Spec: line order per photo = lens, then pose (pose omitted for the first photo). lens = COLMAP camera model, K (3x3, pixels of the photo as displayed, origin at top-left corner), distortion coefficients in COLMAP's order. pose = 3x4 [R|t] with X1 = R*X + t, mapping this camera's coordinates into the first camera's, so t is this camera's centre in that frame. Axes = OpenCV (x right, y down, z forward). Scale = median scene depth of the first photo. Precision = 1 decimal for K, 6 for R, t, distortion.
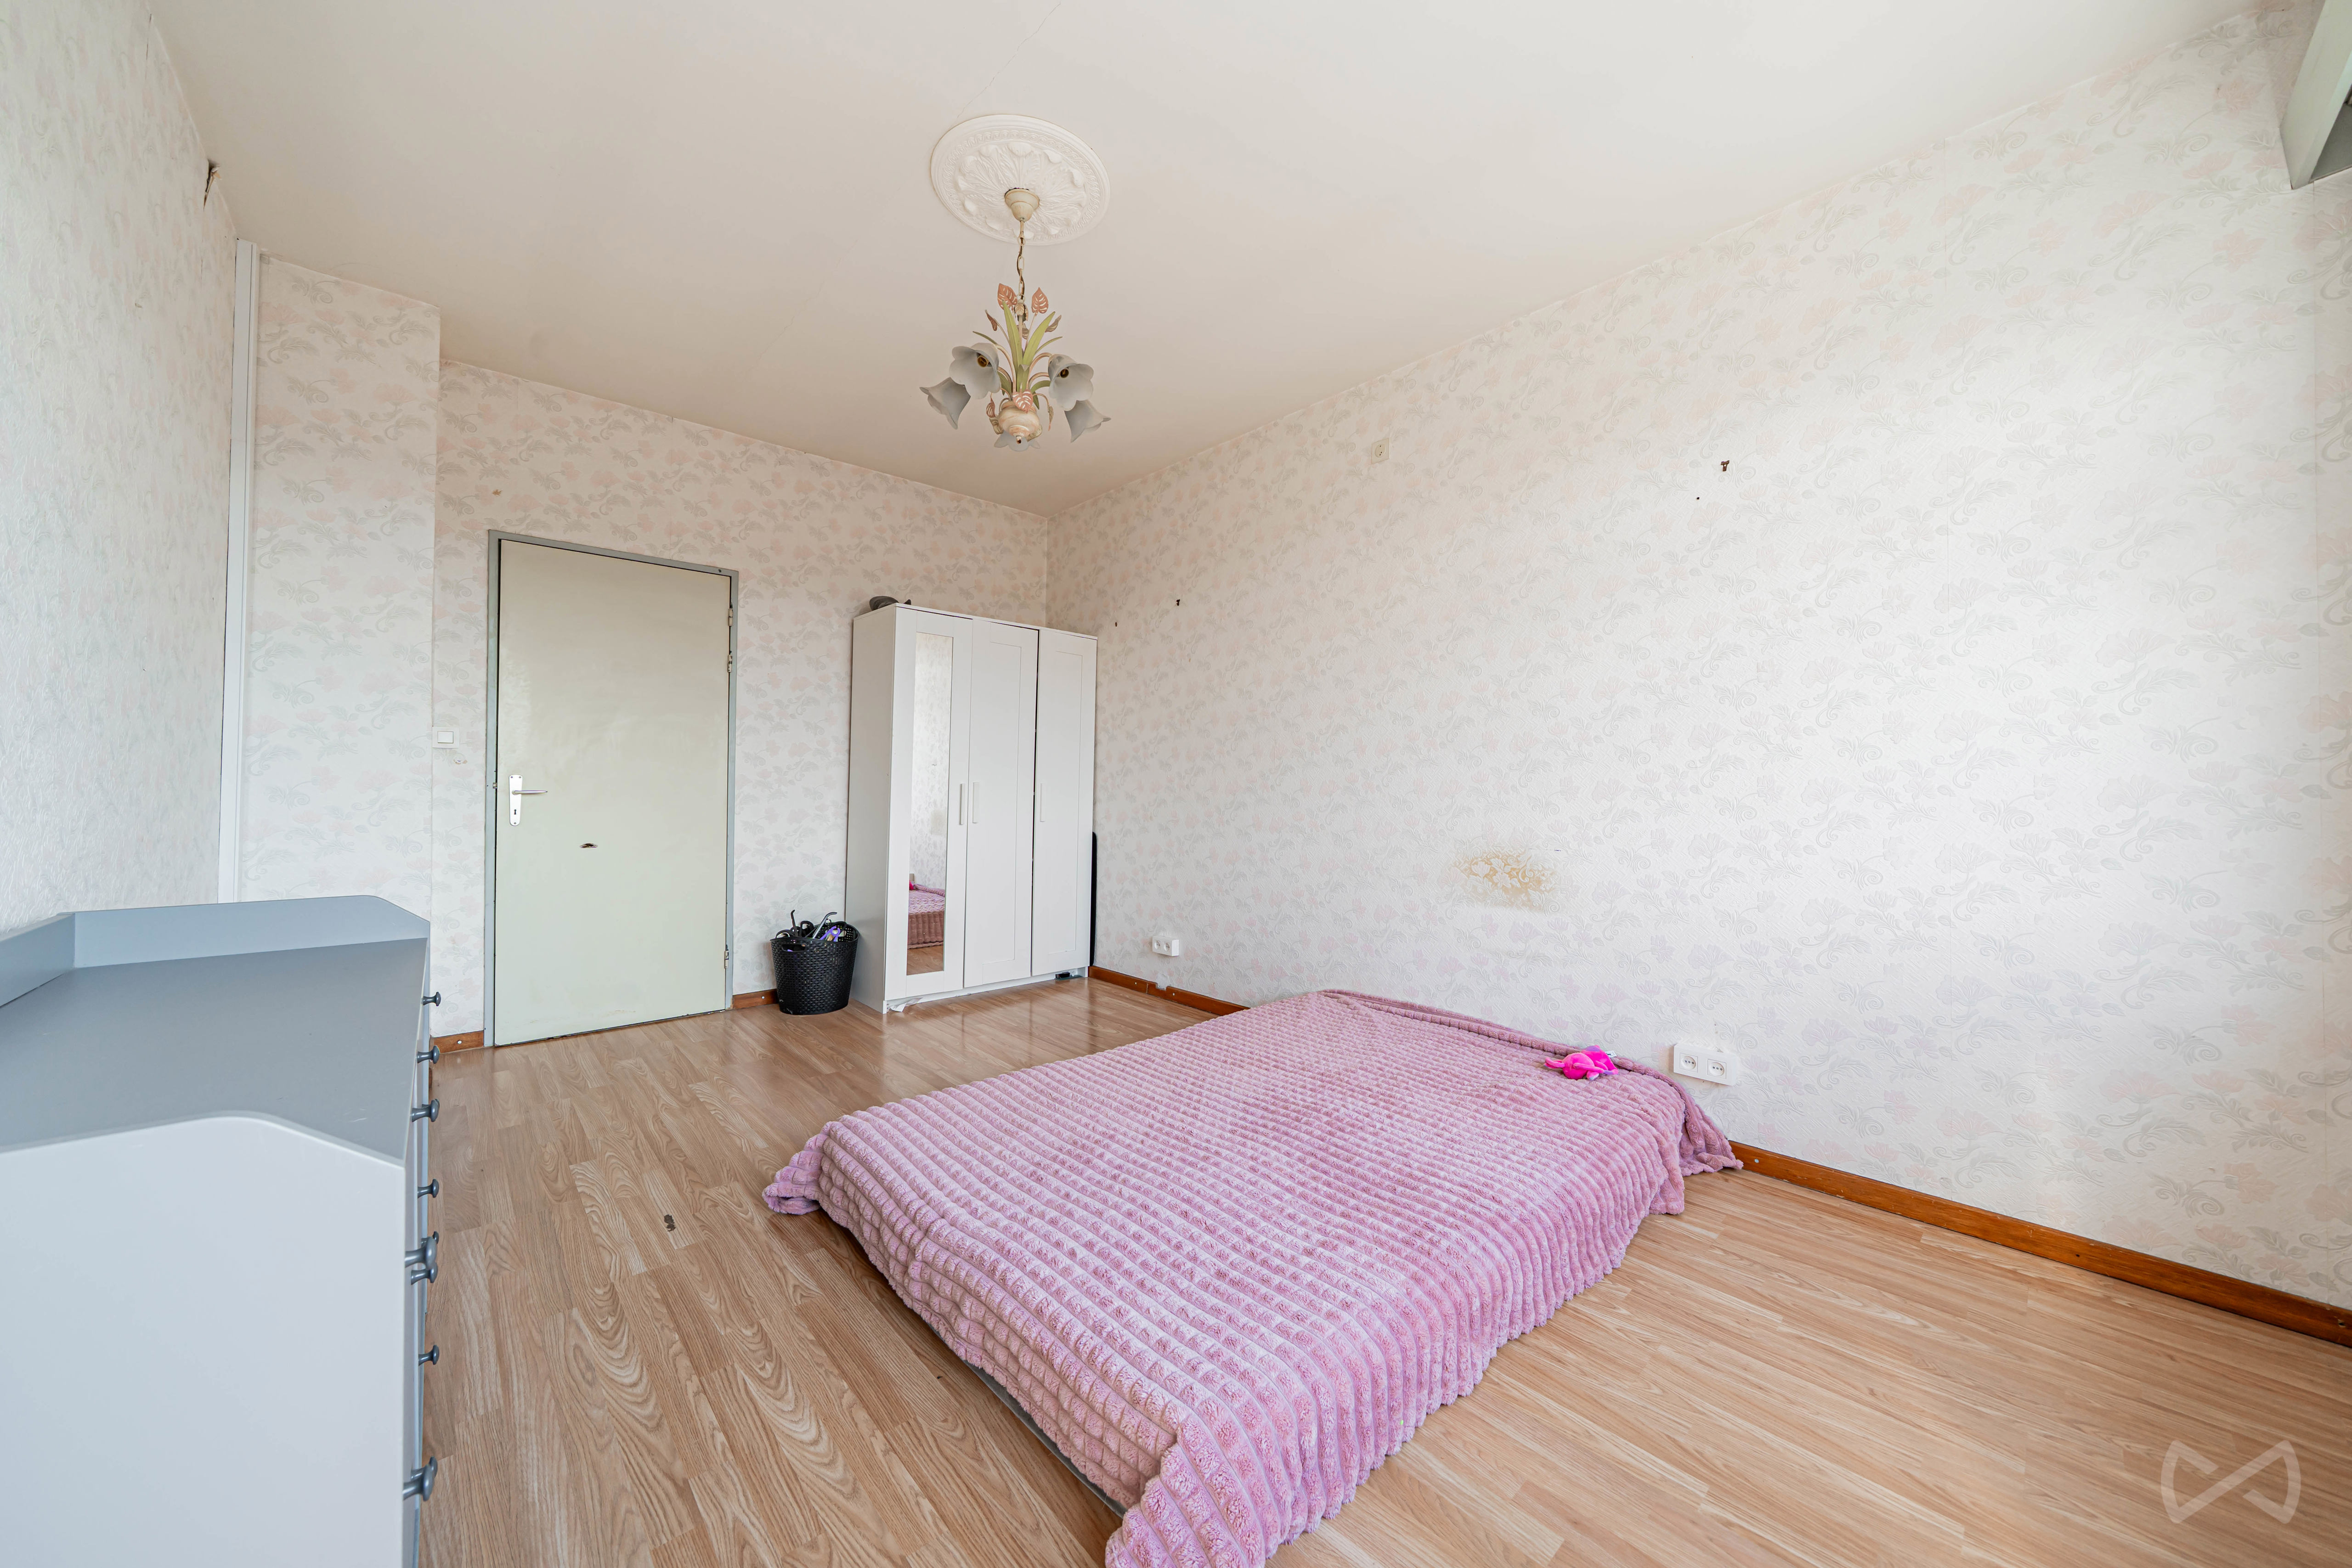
lens RADIAL K [[802.0, 0, 1178.3], [0, 802.0, 785.3], [0, 0, 1]] dist [-0.008561, 0.000098]
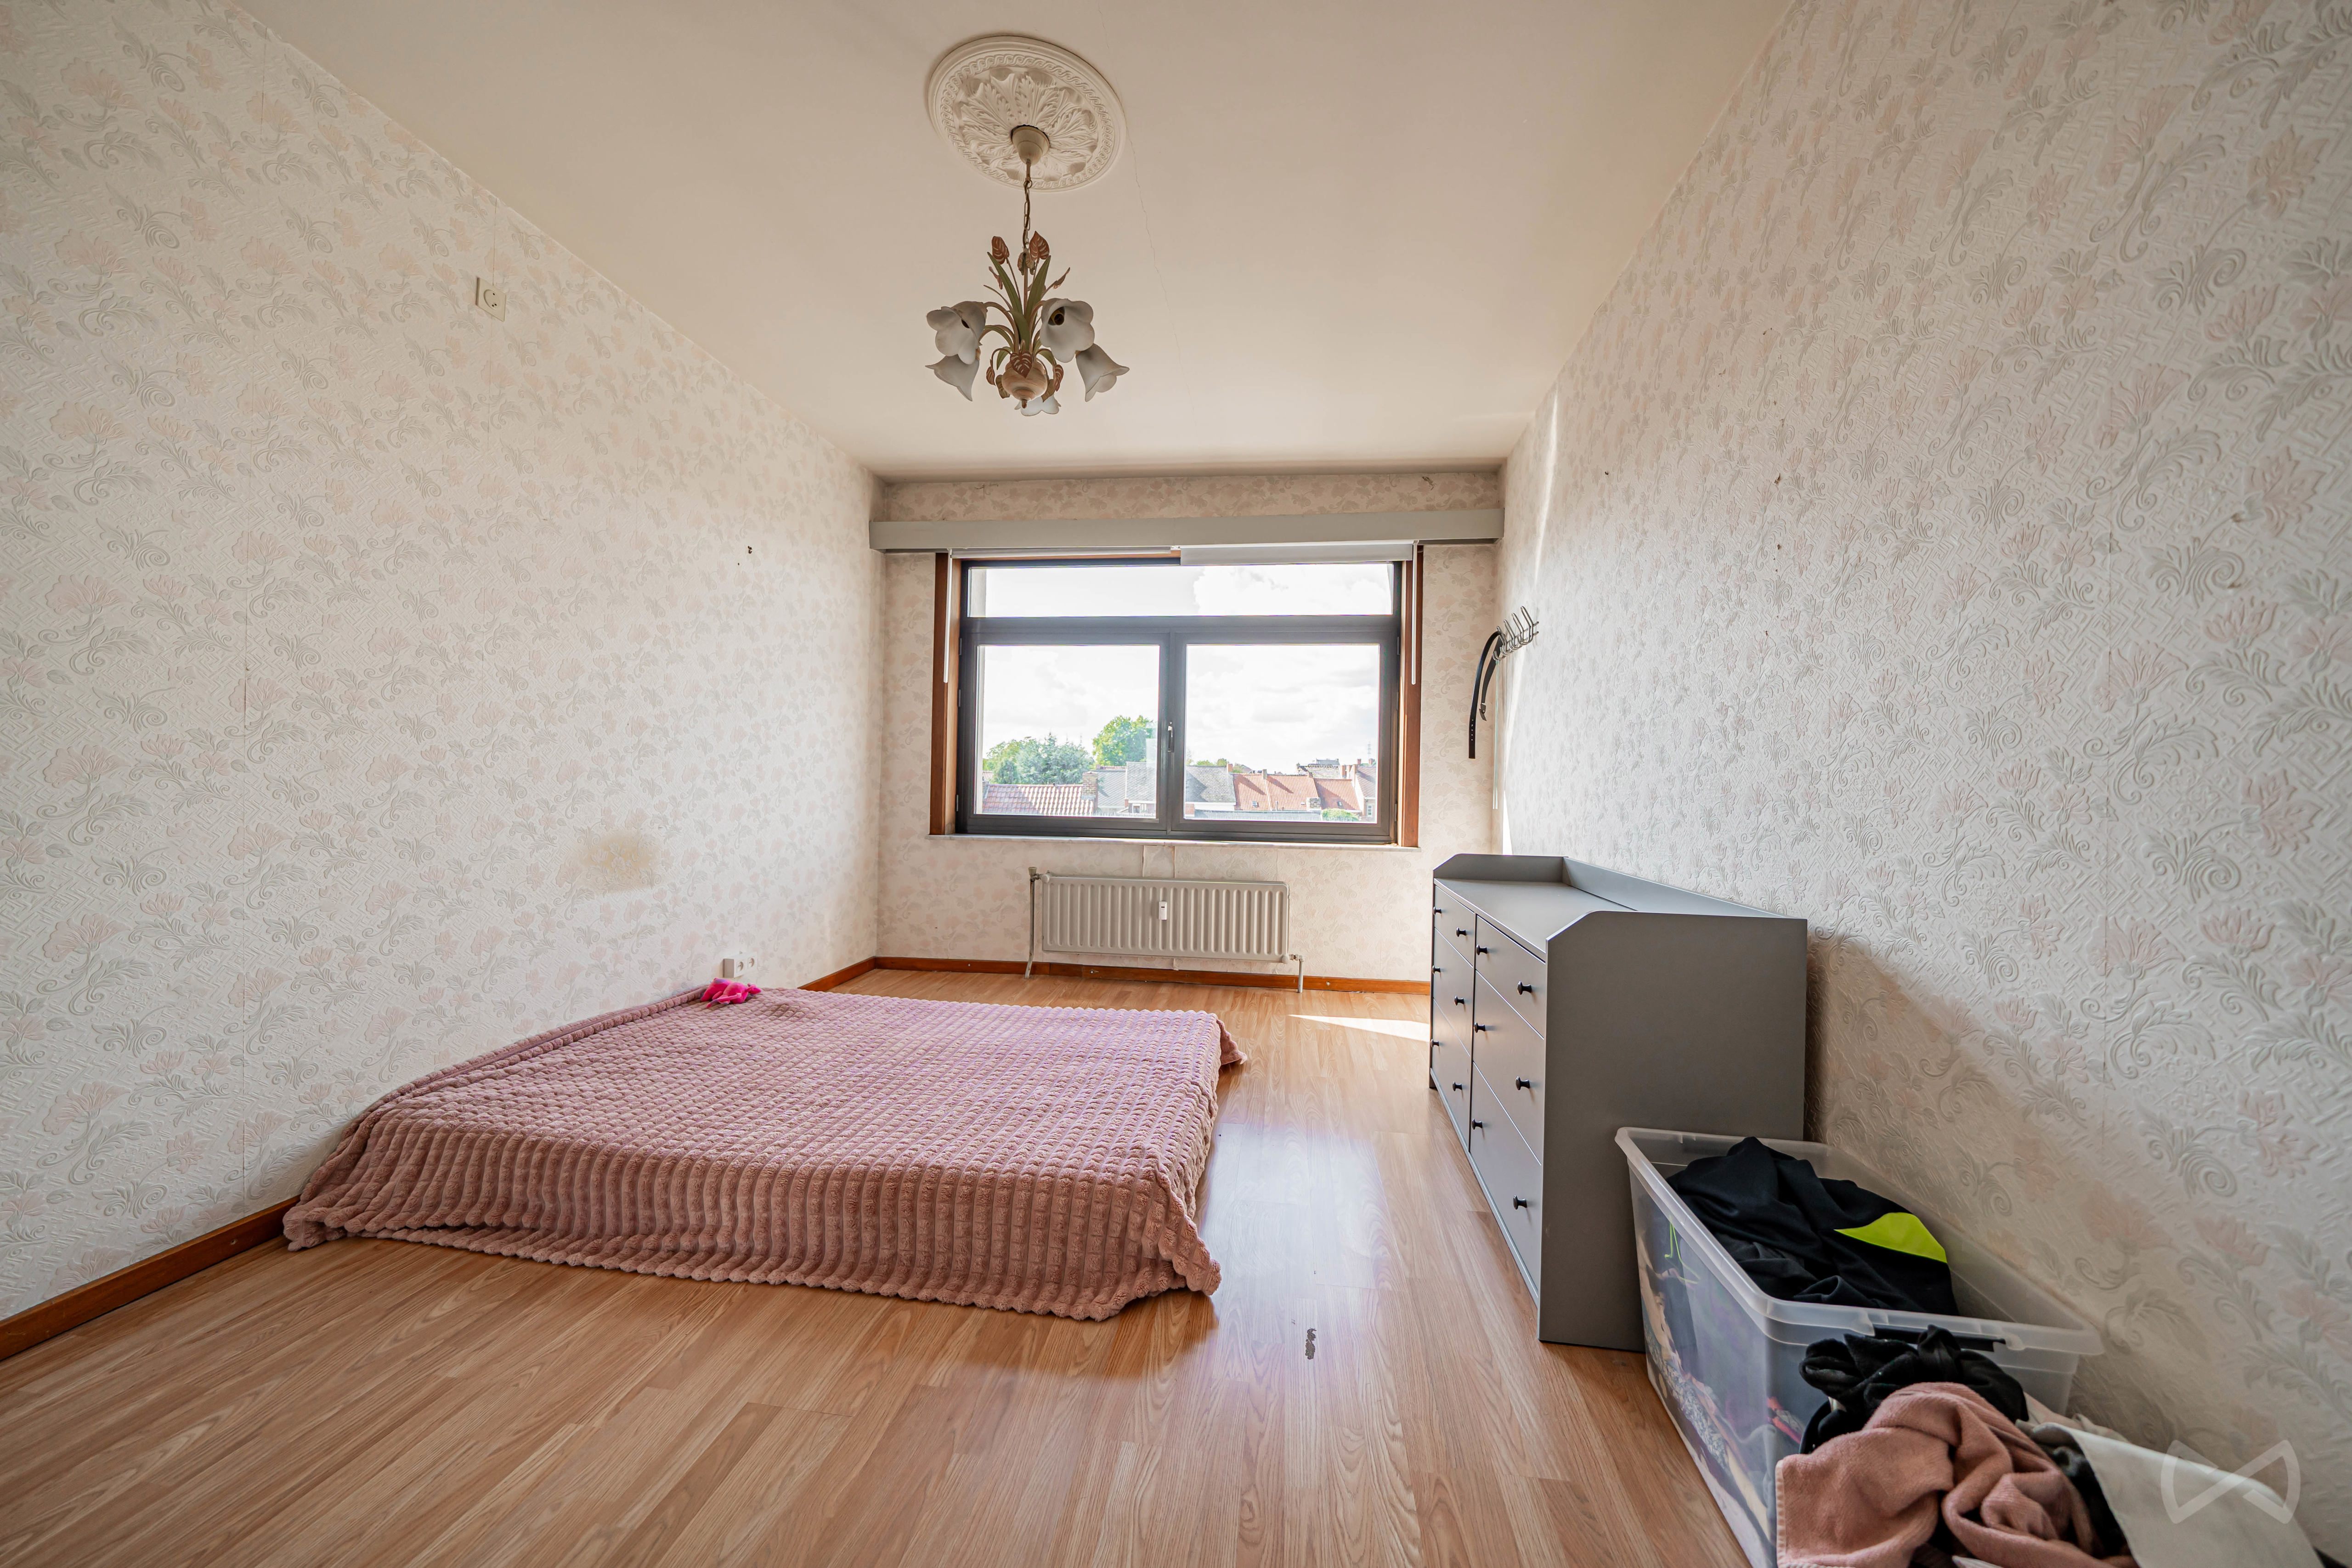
lens RADIAL K [[802.0, 0, 1174.4], [0, 802.0, 780.0], [0, 0, 1]] dist [-0.008561, 0.000098]
pose [[-0.629339, -0.015023, 0.776985, -0.756855], [-0.021060, 0.999776, 0.002272, -0.000670], [-0.776845, -0.014934, -0.629515, 1.052865]]
